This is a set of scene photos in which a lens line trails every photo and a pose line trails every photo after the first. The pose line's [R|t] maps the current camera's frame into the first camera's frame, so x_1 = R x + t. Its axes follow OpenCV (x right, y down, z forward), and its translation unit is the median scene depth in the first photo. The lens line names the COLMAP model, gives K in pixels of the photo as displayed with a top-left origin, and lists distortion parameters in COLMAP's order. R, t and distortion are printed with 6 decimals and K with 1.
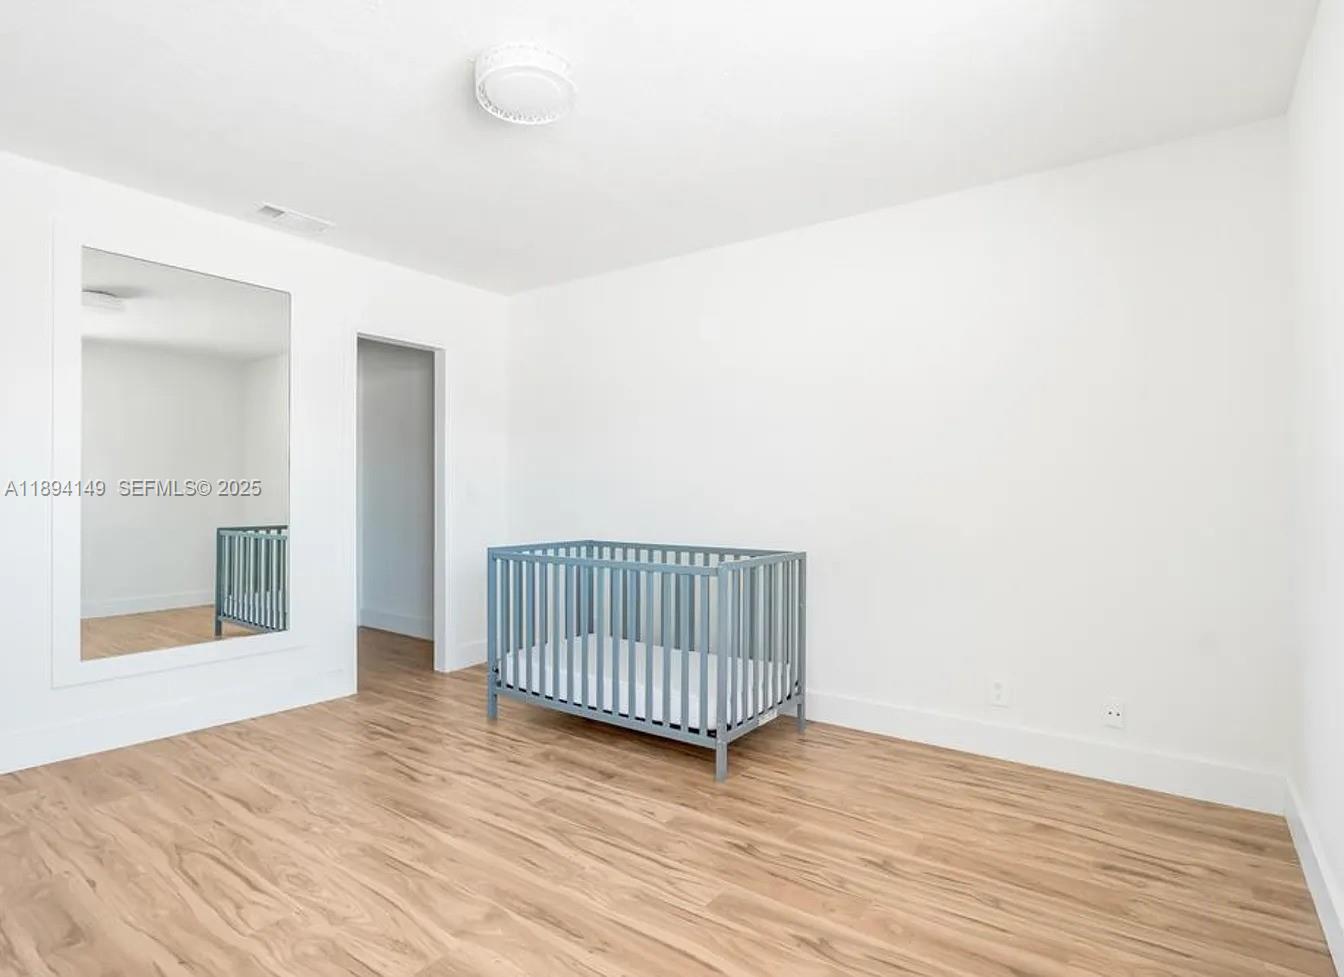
lens RADIAL K [[693.8, 0, 670.9], [0, 693.8, 485.0], [0, 0, 1]] dist [-0.004345, 0.000719]
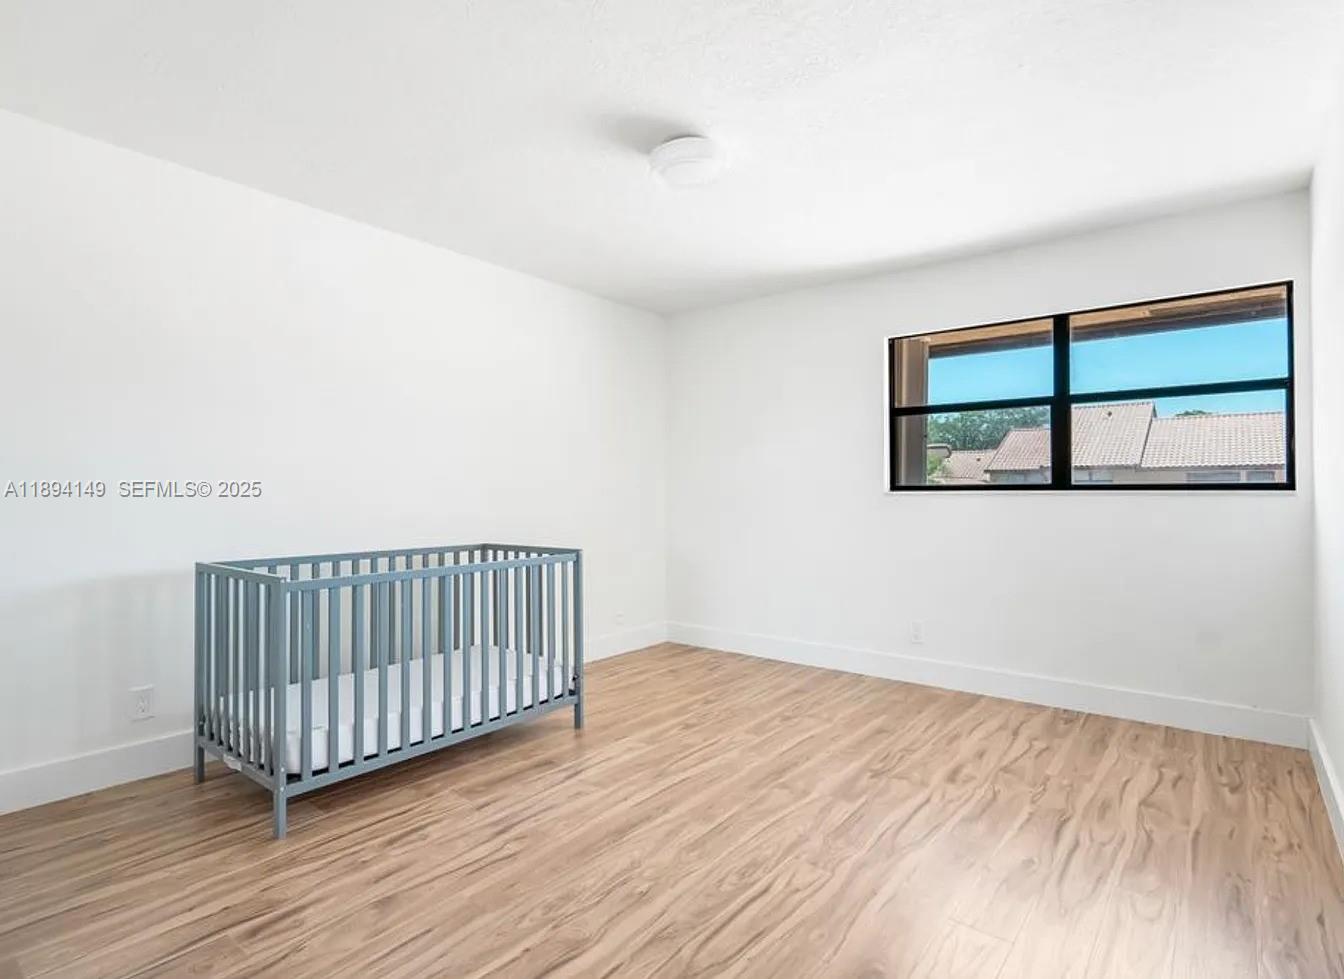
lens RADIAL K [[693.8, 0, 670.9], [0, 693.8, 486.0], [0, 0, 1]] dist [-0.004345, 0.000719]
pose [[0.055590, 0.008411, 0.998418, -1.087346], [-0.012883, 0.999887, -0.007706, 0.007434], [-0.998371, -0.012434, 0.055692, 0.735681]]
